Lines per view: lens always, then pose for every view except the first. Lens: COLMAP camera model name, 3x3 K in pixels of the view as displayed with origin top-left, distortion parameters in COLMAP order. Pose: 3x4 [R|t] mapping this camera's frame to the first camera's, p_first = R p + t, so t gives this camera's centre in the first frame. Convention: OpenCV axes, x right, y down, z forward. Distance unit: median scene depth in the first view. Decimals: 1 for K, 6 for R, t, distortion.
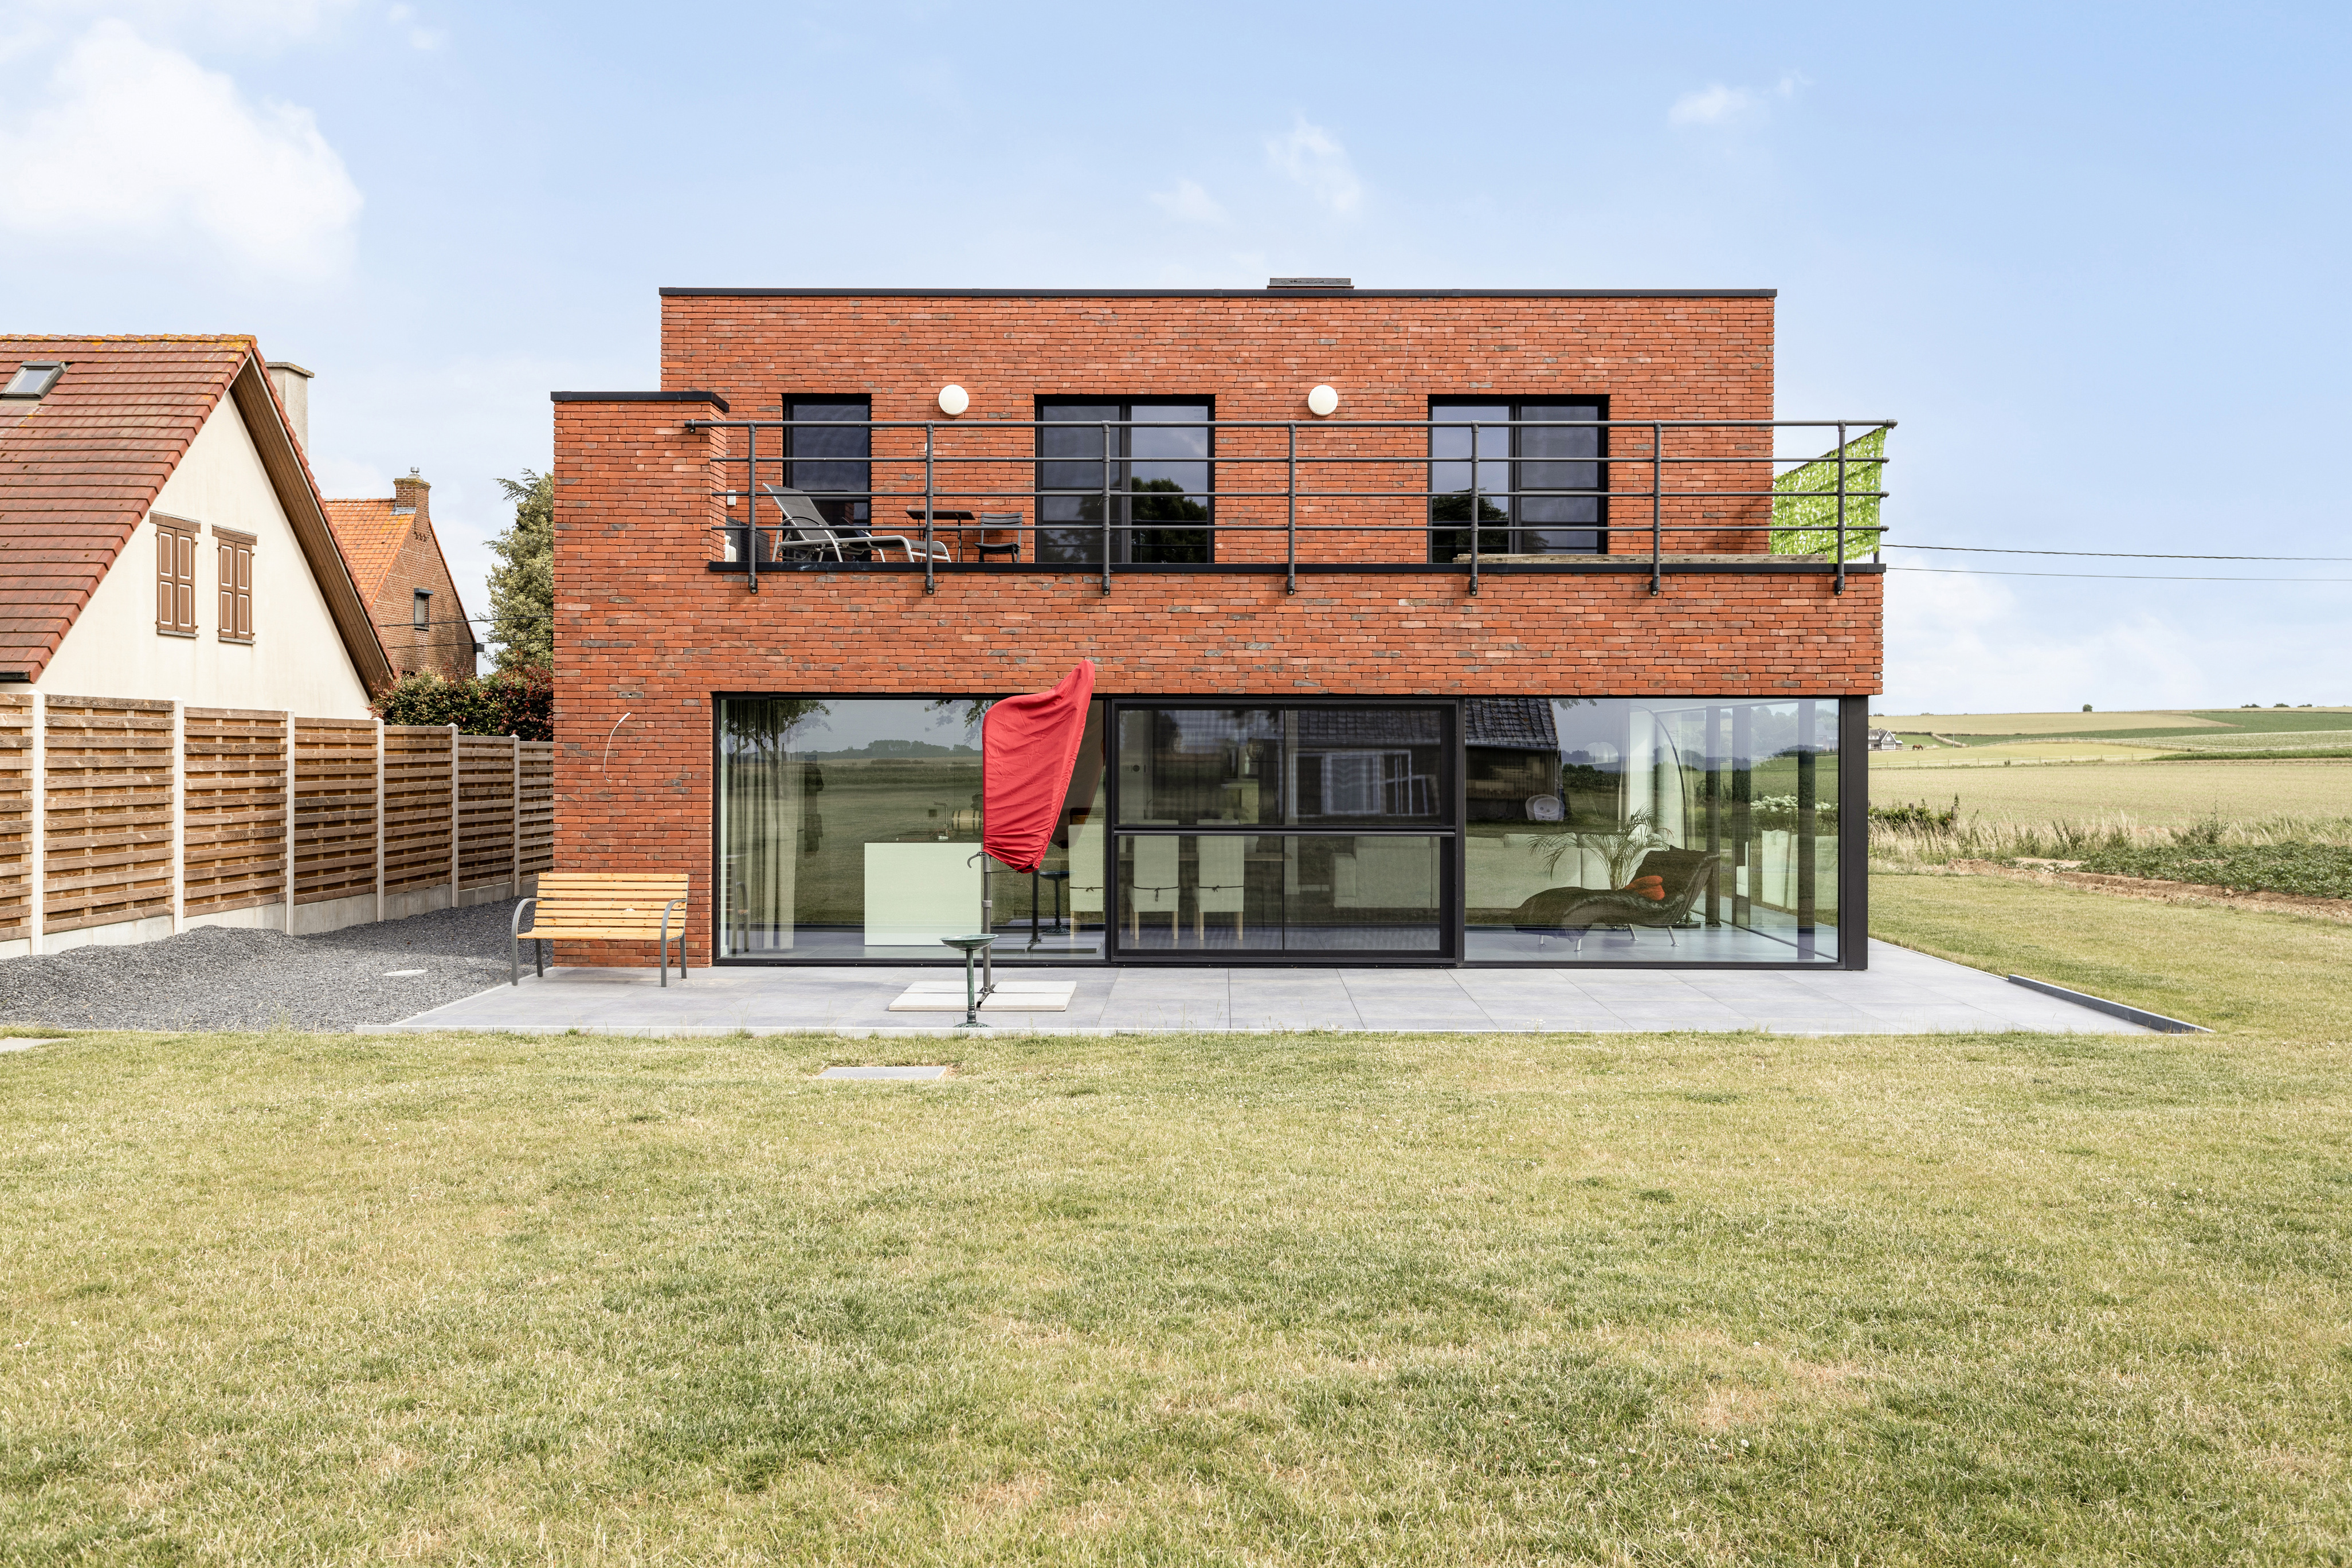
lens RADIAL K [[1893.6, 0, 1176.0], [0, 1893.6, 784.0], [0, 0, 1]] dist [0.006490, 0.001869]
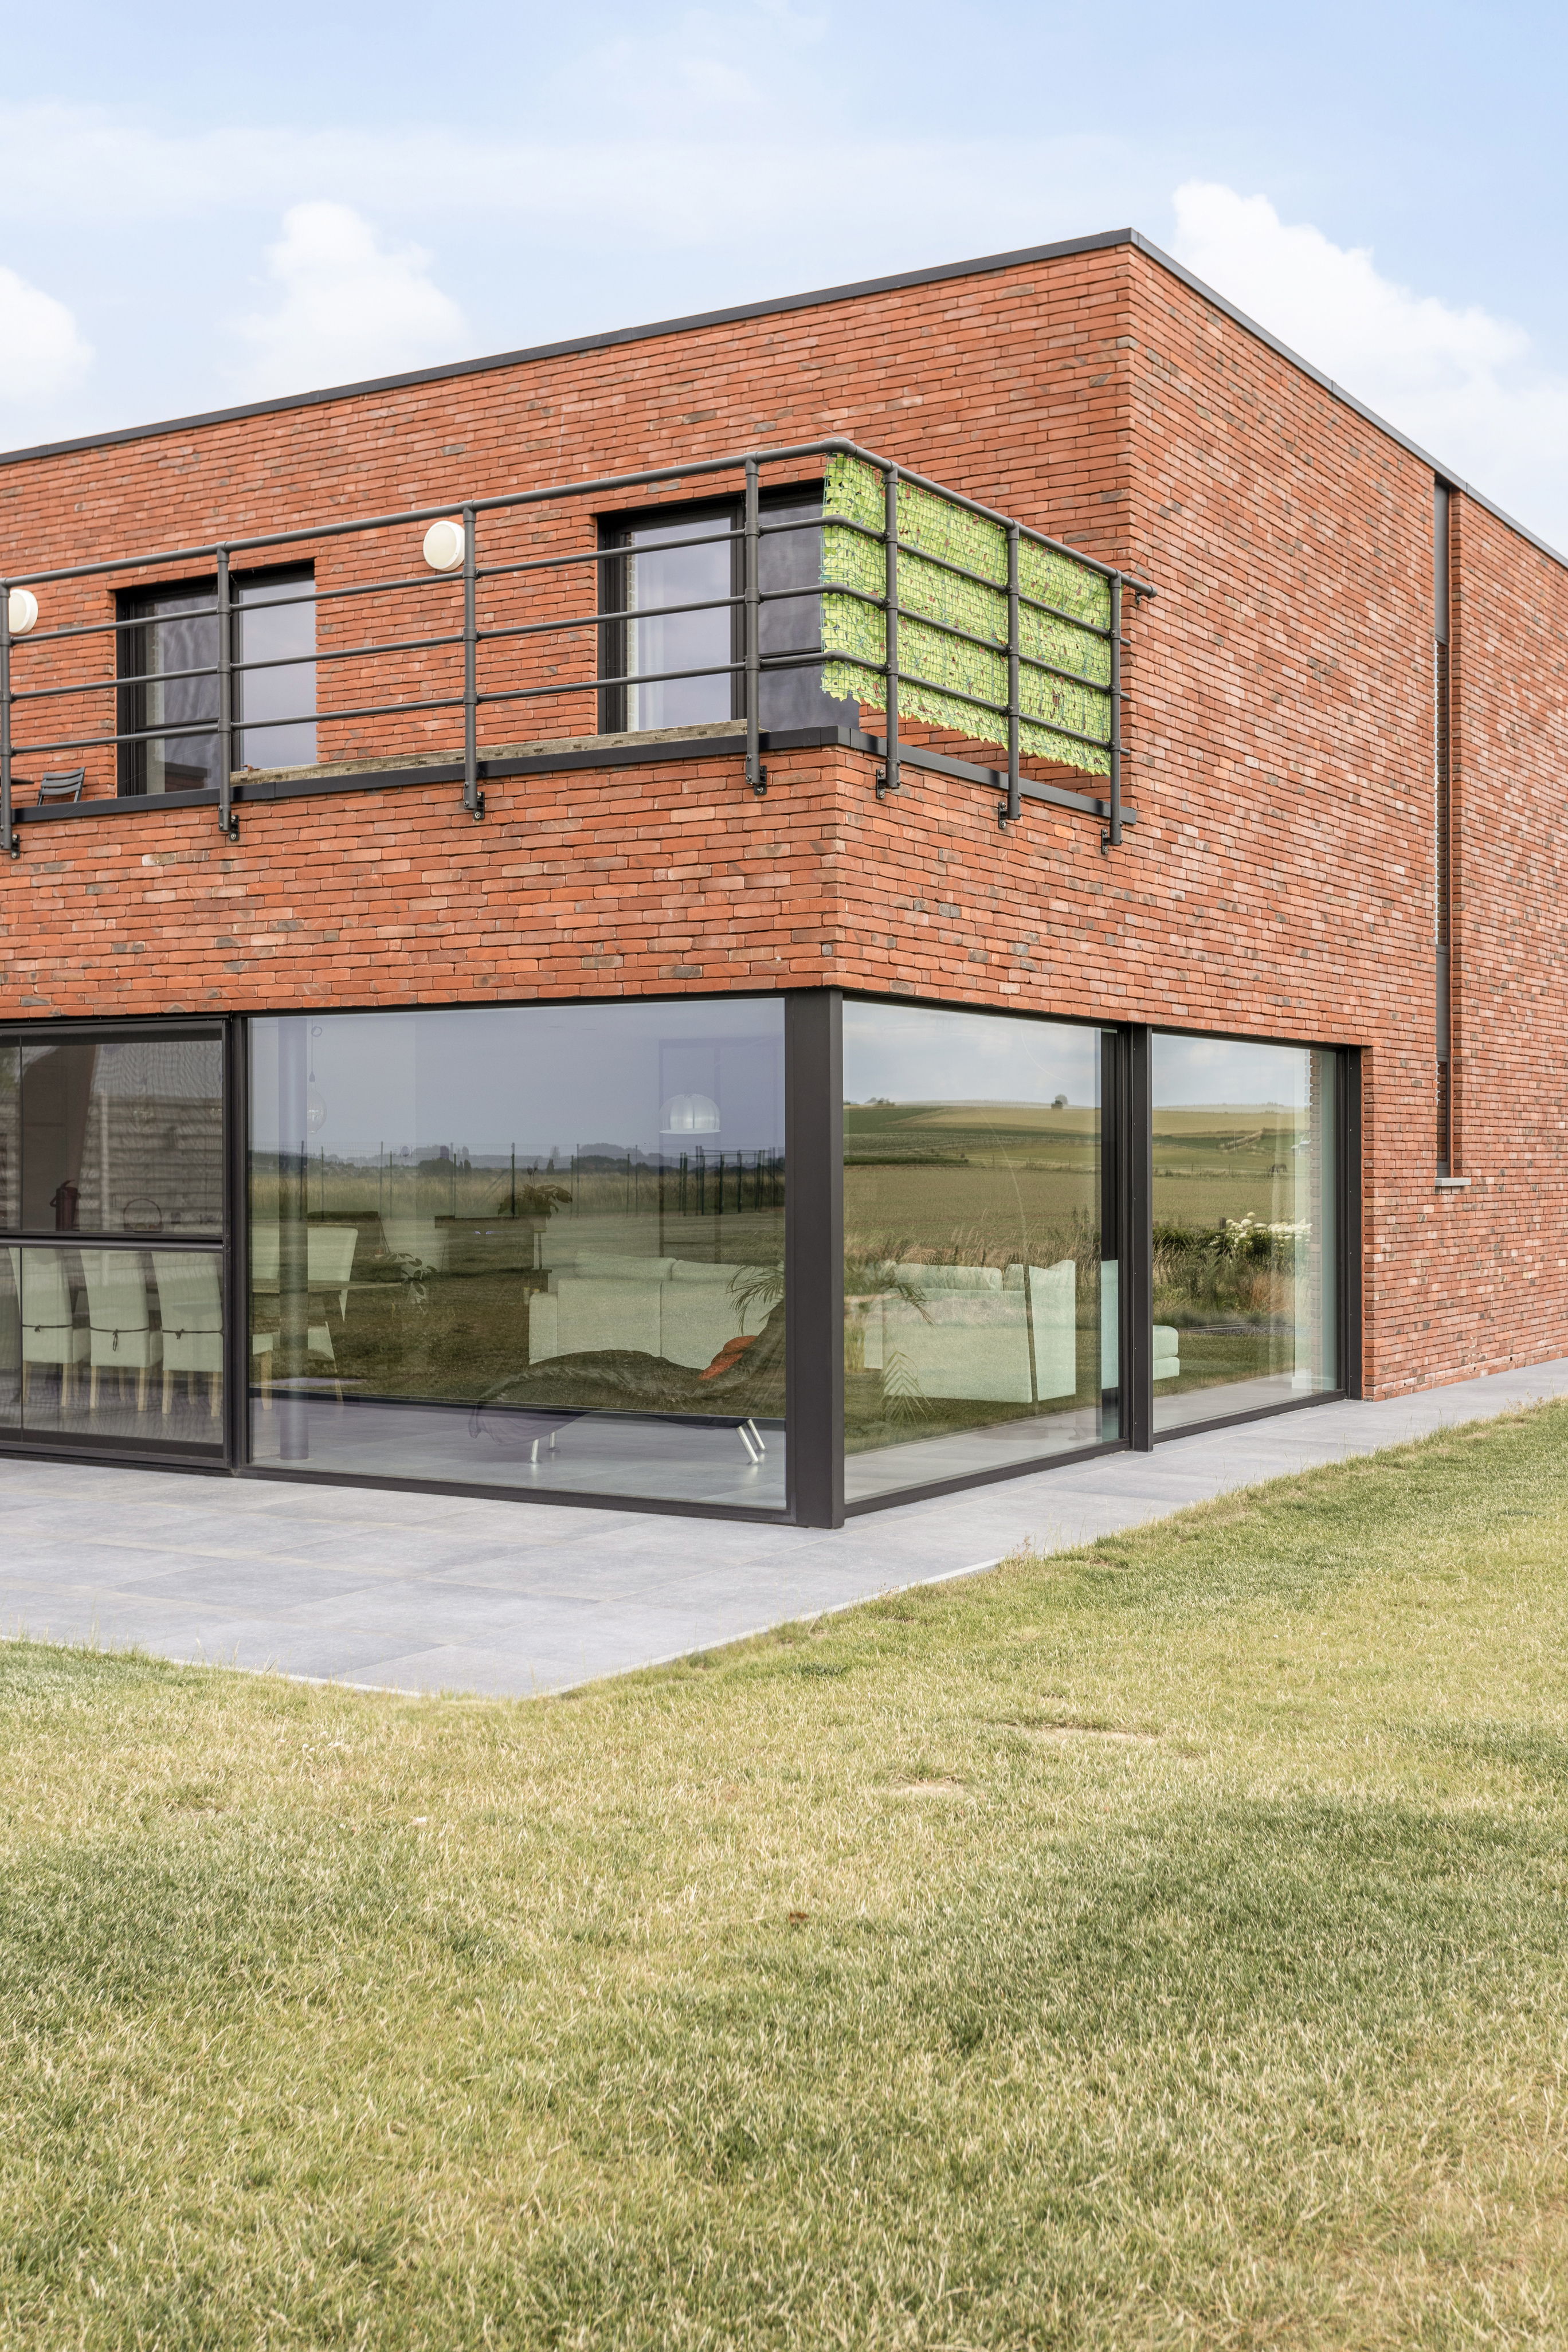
lens RADIAL K [[2600.2, 0, 731.3], [0, 2600.2, 1178.7], [0, 0, 1]] dist [0.006958, 0.016443]
pose [[0.855351, 0.002583, -0.518043, 0.705040], [-0.008729, 0.999917, -0.009426, 0.011006], [0.517976, 0.012584, 0.855302, 0.392675]]
